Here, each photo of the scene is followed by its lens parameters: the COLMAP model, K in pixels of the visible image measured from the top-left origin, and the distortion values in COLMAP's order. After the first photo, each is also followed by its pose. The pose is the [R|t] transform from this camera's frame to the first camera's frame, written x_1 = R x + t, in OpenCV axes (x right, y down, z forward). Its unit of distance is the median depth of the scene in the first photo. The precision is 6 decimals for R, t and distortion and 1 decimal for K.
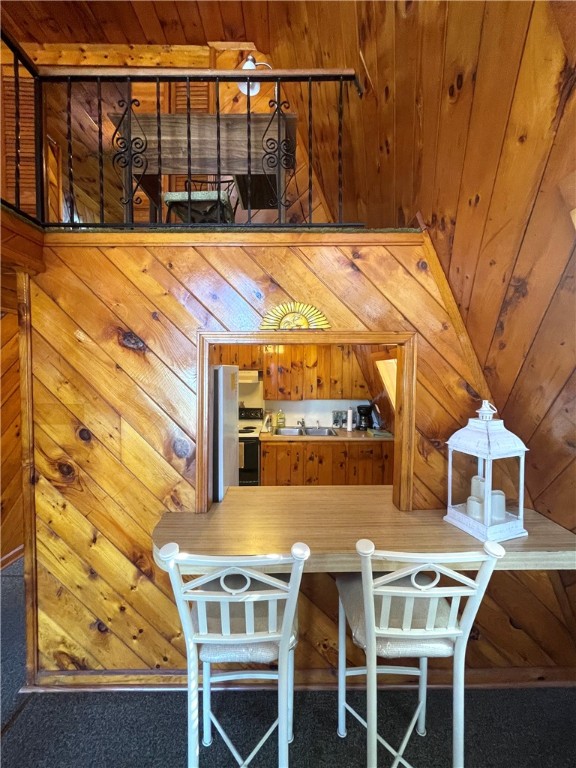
lens RADIAL K [[312.1, 0, 288.9], [0, 312.1, 381.1], [0, 0, 1]] dist [-0.000937, 0.000038]
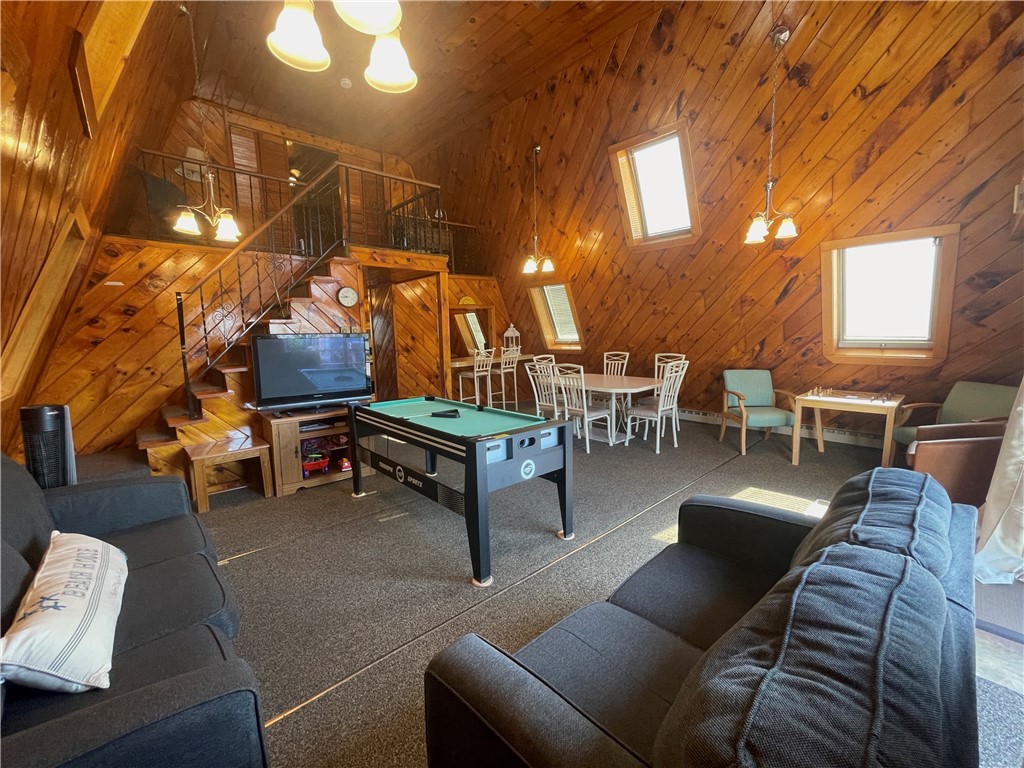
lens RADIAL K [[416.1, 0, 509.1], [0, 416.1, 383.1], [0, 0, 1]] dist [-0.000937, 0.000038]
pose [[0.744197, -0.113880, 0.658181, -2.611071], [0.057370, 0.992616, 0.106877, 0.219011], [-0.665491, -0.041778, 0.745235, -2.607486]]
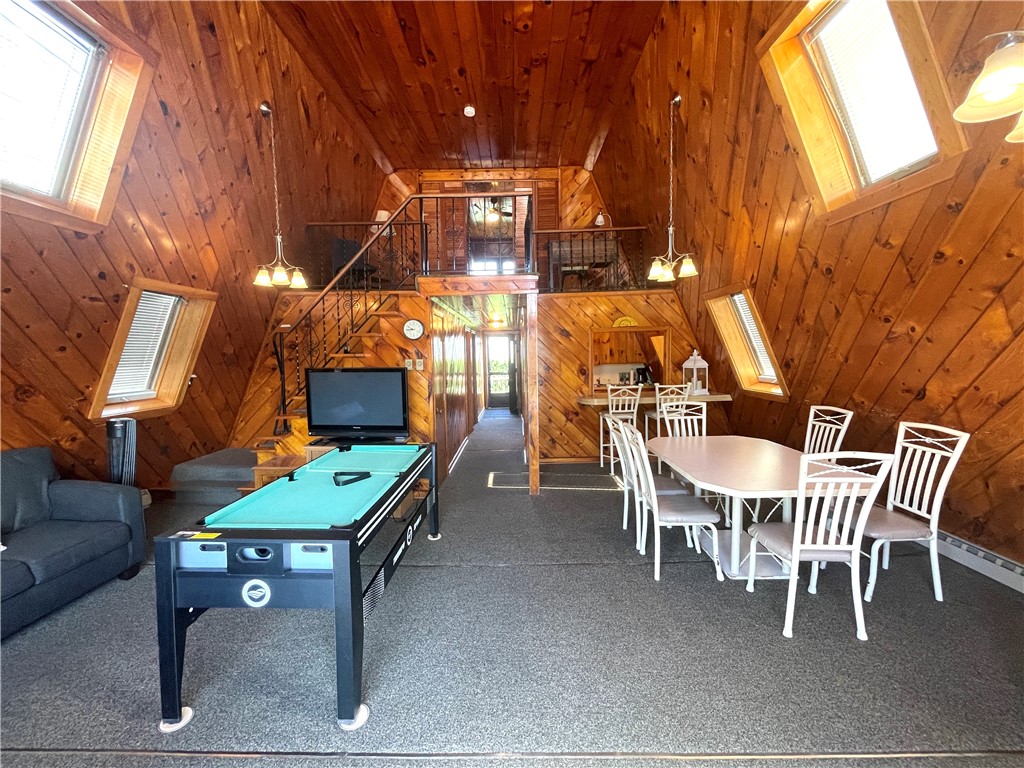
lens RADIAL K [[416.1, 0, 509.1], [0, 416.1, 383.1], [0, 0, 1]] dist [-0.000937, 0.000038]
pose [[0.999382, -0.027784, -0.021552, -0.887206], [0.028585, 0.998877, 0.037788, 0.153104], [0.020478, -0.038381, 0.999053, -2.530830]]
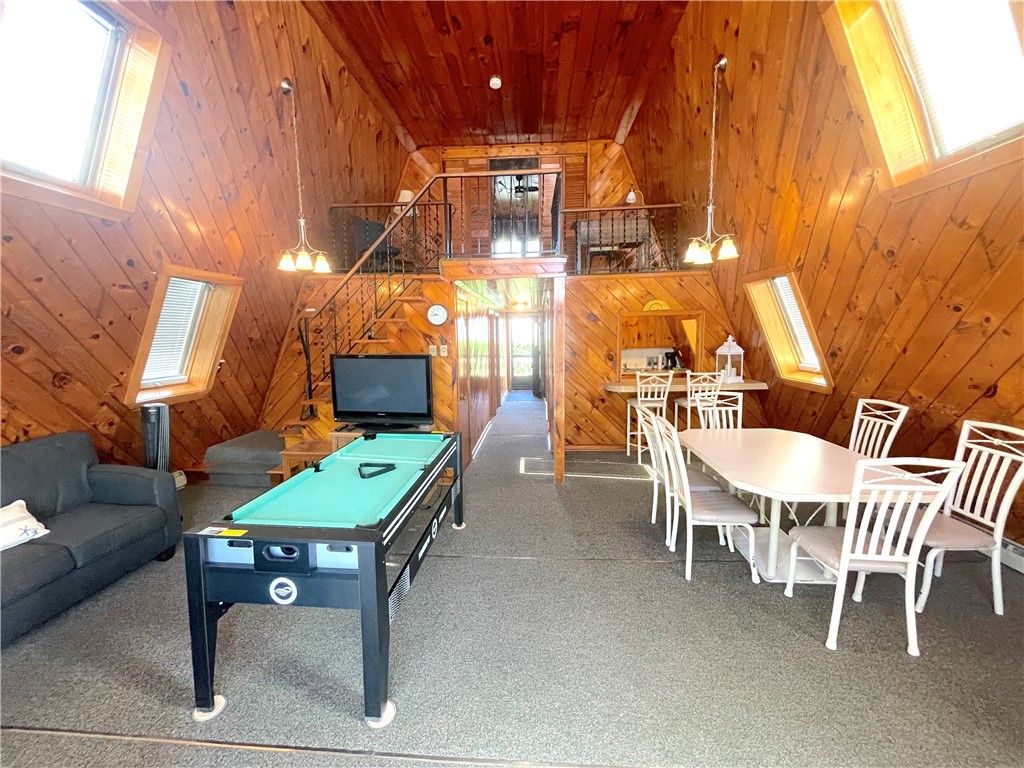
lens RADIAL K [[416.1, 0, 509.1], [0, 416.1, 383.1], [0, 0, 1]] dist [-0.000937, 0.000038]
pose [[0.997018, -0.016925, -0.075295, -0.910243], [0.023296, 0.996147, 0.084553, 0.109739], [0.073574, -0.086055, 0.993570, -2.464321]]
